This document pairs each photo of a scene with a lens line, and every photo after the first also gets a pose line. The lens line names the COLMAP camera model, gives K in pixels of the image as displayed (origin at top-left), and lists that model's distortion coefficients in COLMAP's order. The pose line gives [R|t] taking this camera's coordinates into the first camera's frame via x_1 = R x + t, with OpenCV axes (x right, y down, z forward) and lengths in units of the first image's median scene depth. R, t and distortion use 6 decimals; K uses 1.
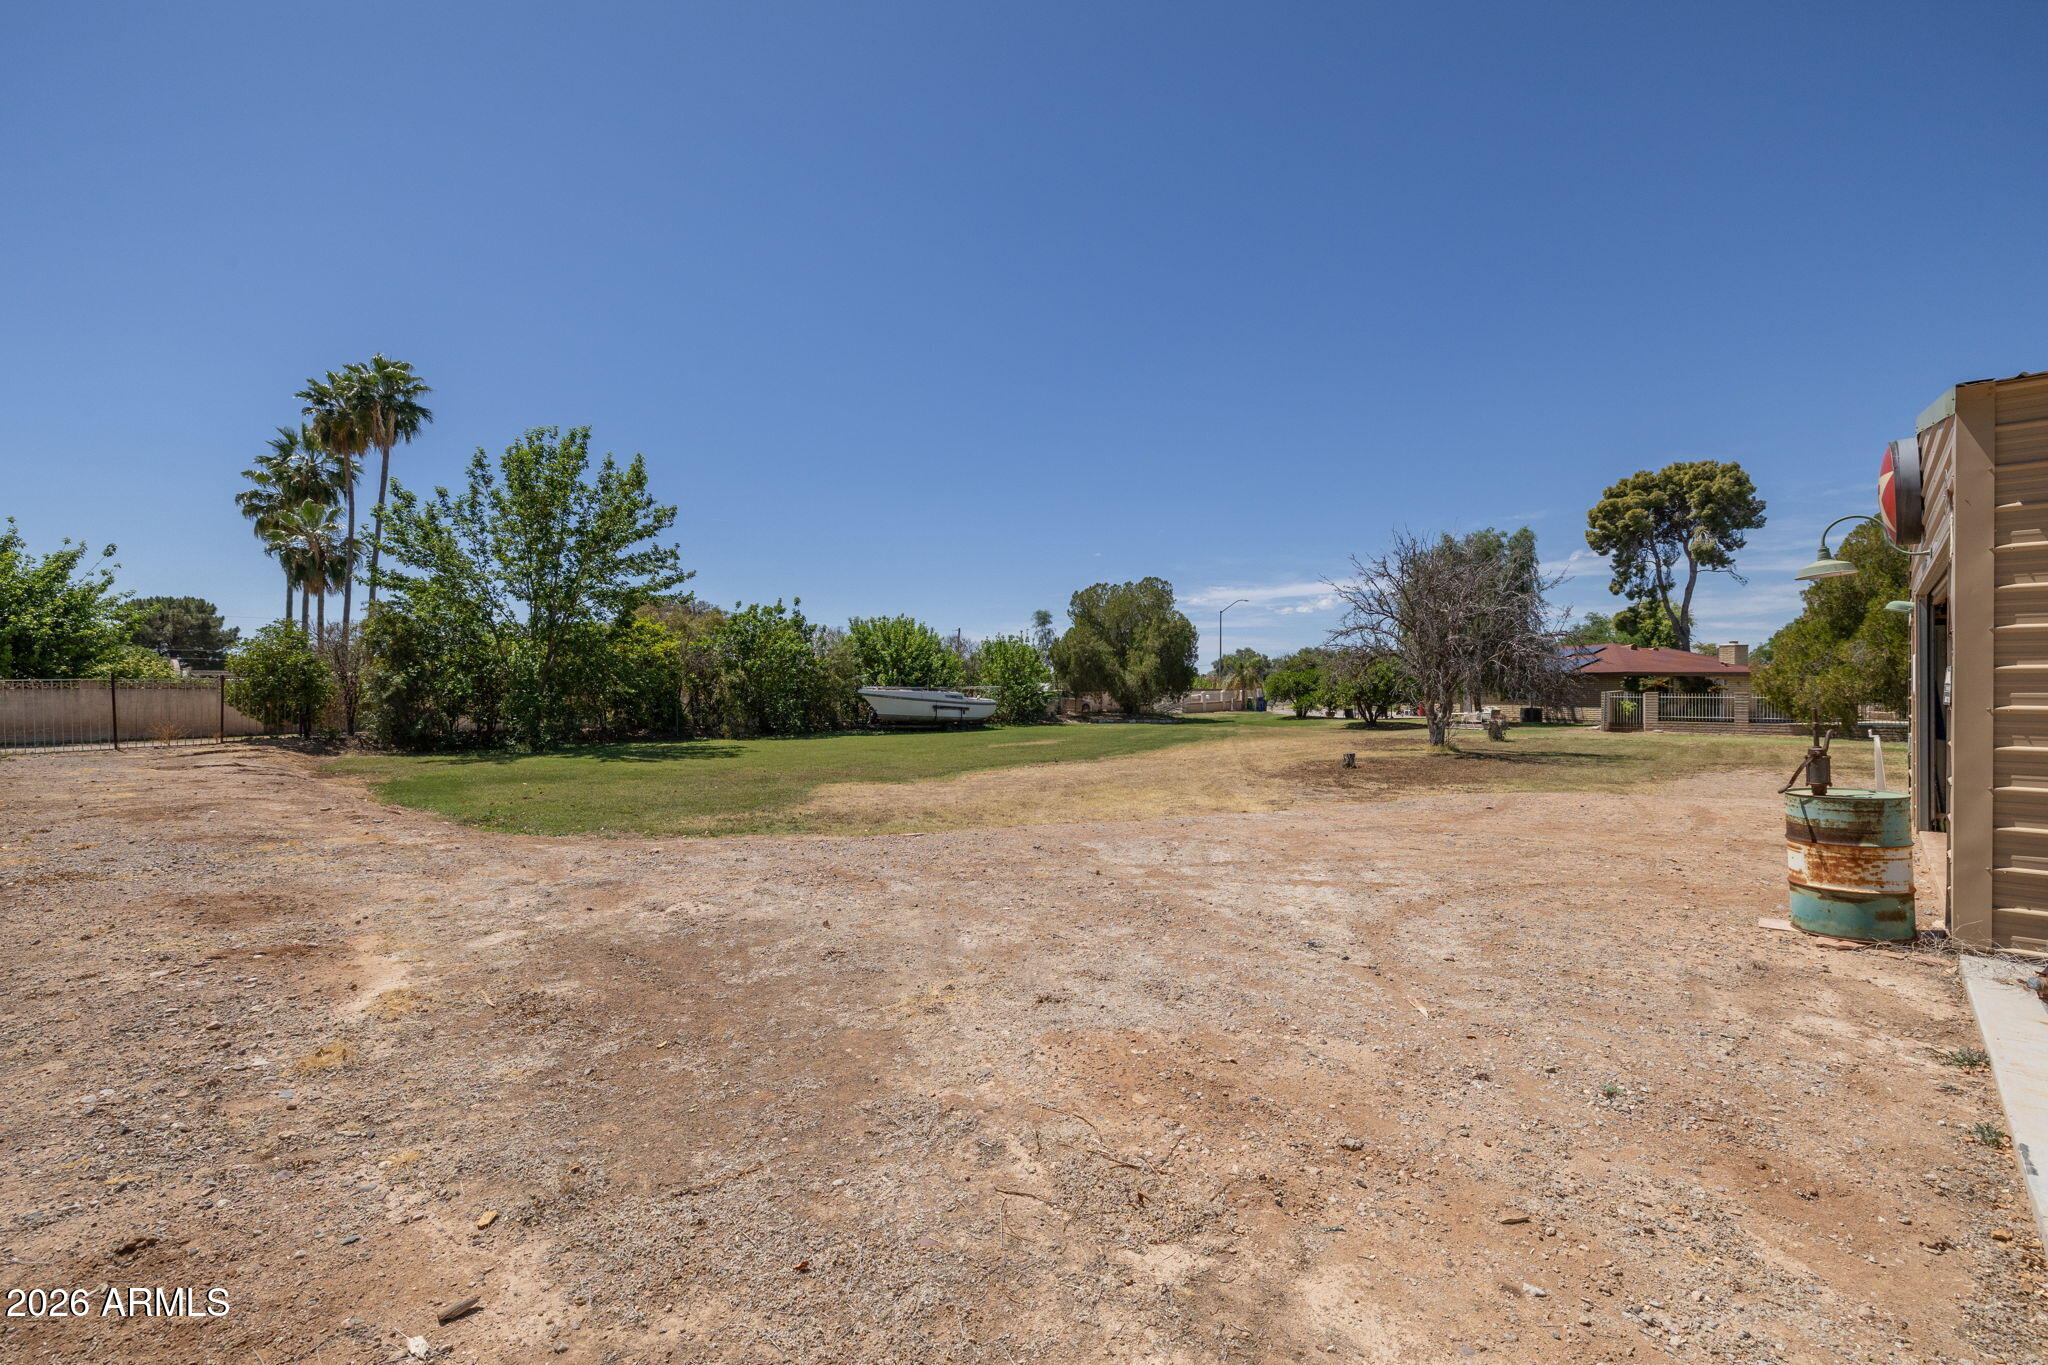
lens RADIAL K [[875.5, 0, 1024.0], [0, 875.5, 682.5], [0, 0, 1]] dist [0.000654, -0.000047]
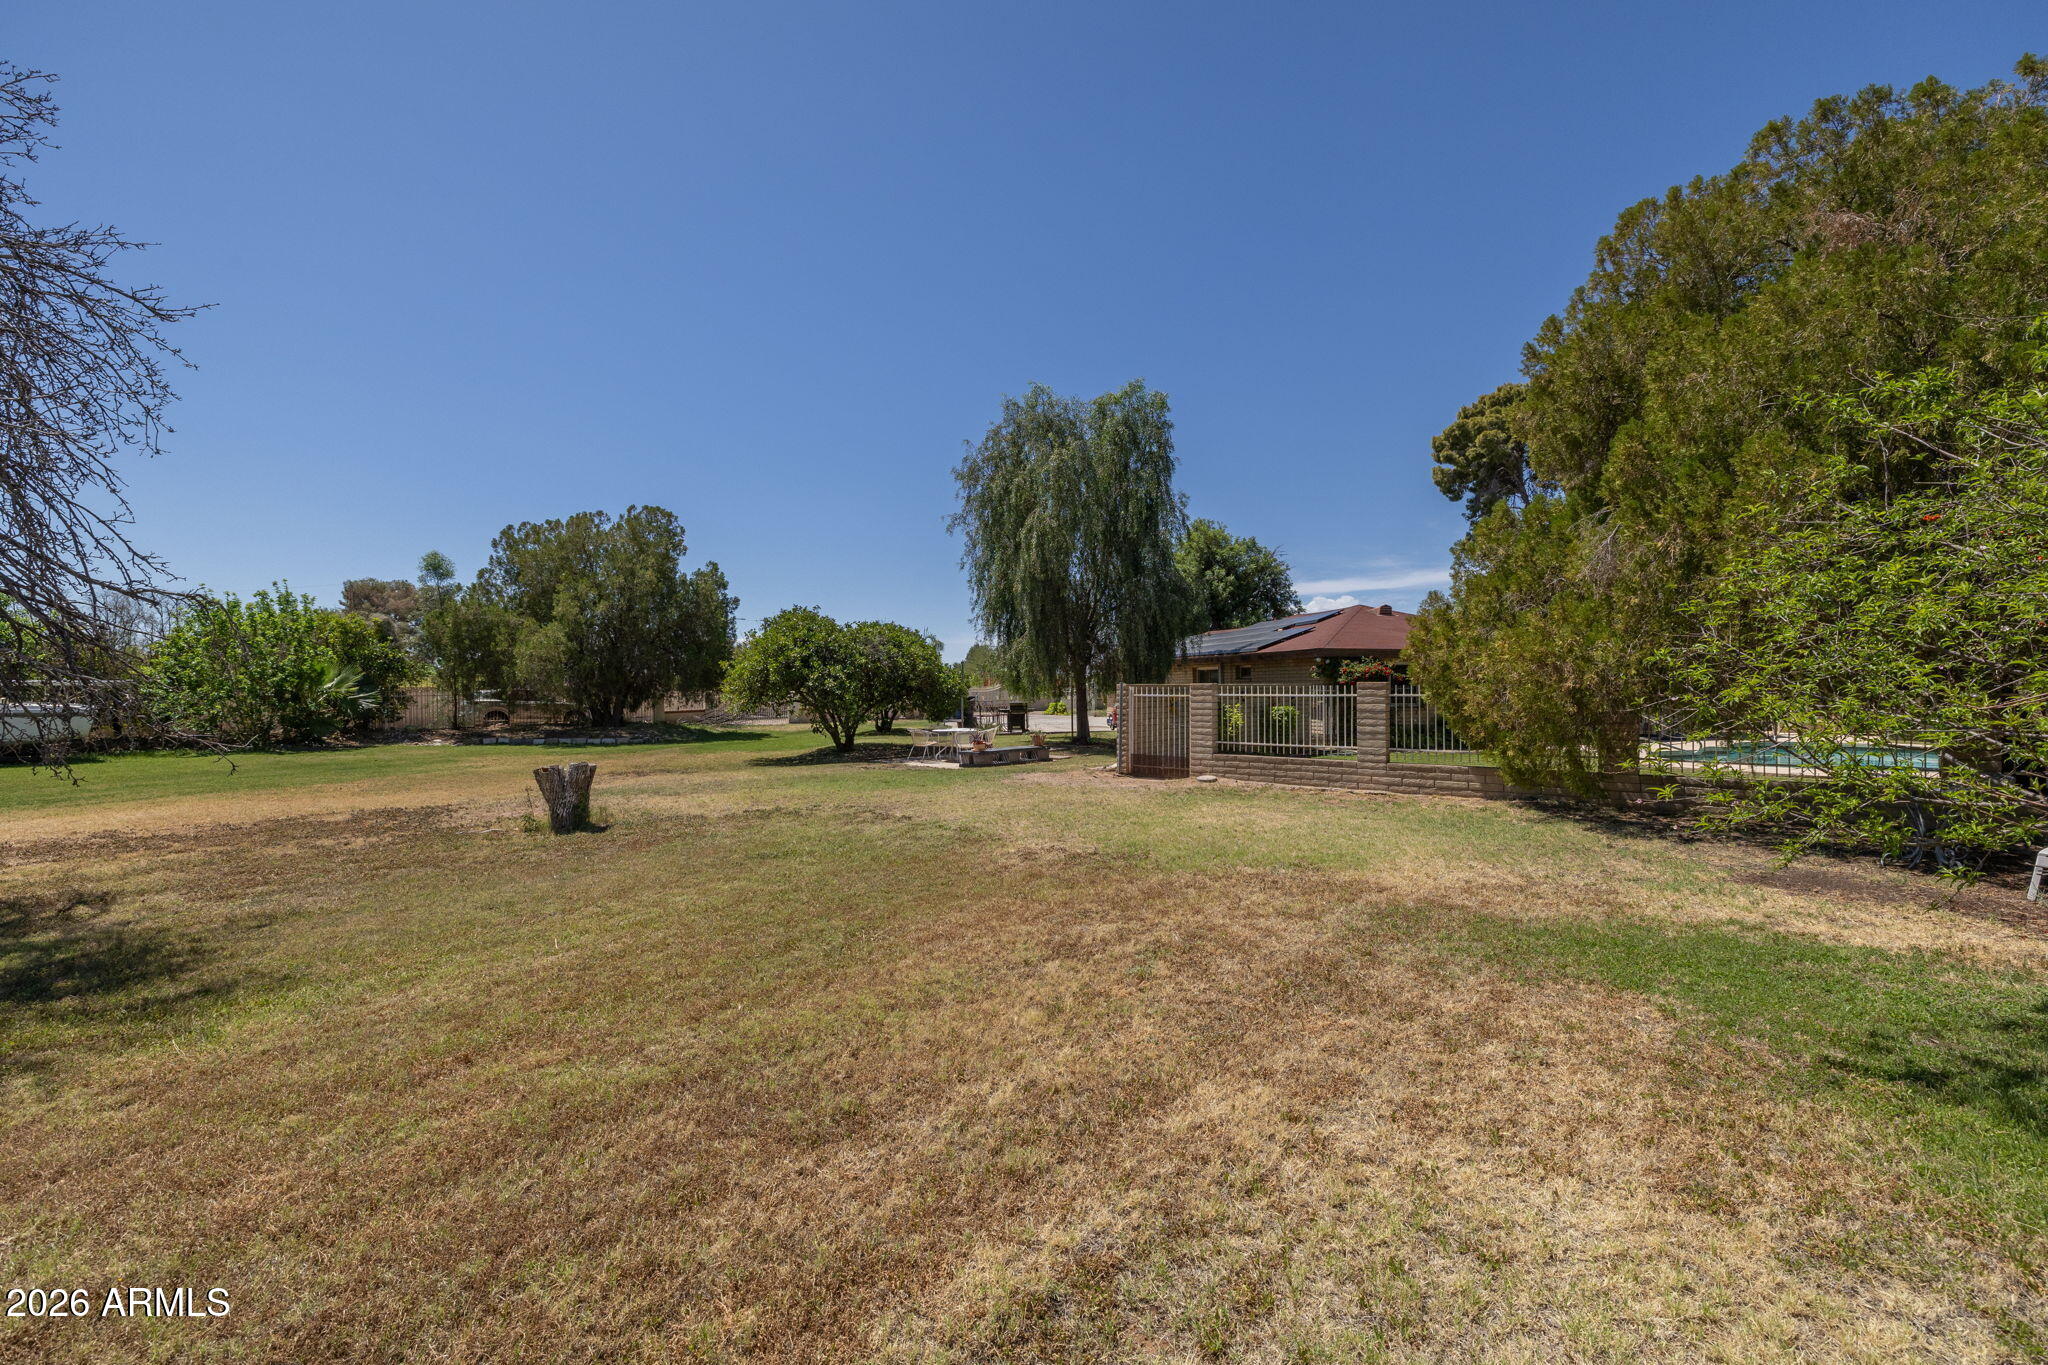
lens RADIAL K [[895.6, 0, 1024.0], [0, 895.6, 682.5], [0, 0, 1]] dist [0.000474, -0.000005]
pose [[0.999771, -0.006671, 0.020355, 0.300934], [0.006750, 0.999970, -0.003820, 0.005276], [-0.020329, 0.003957, 0.999786, 0.280527]]
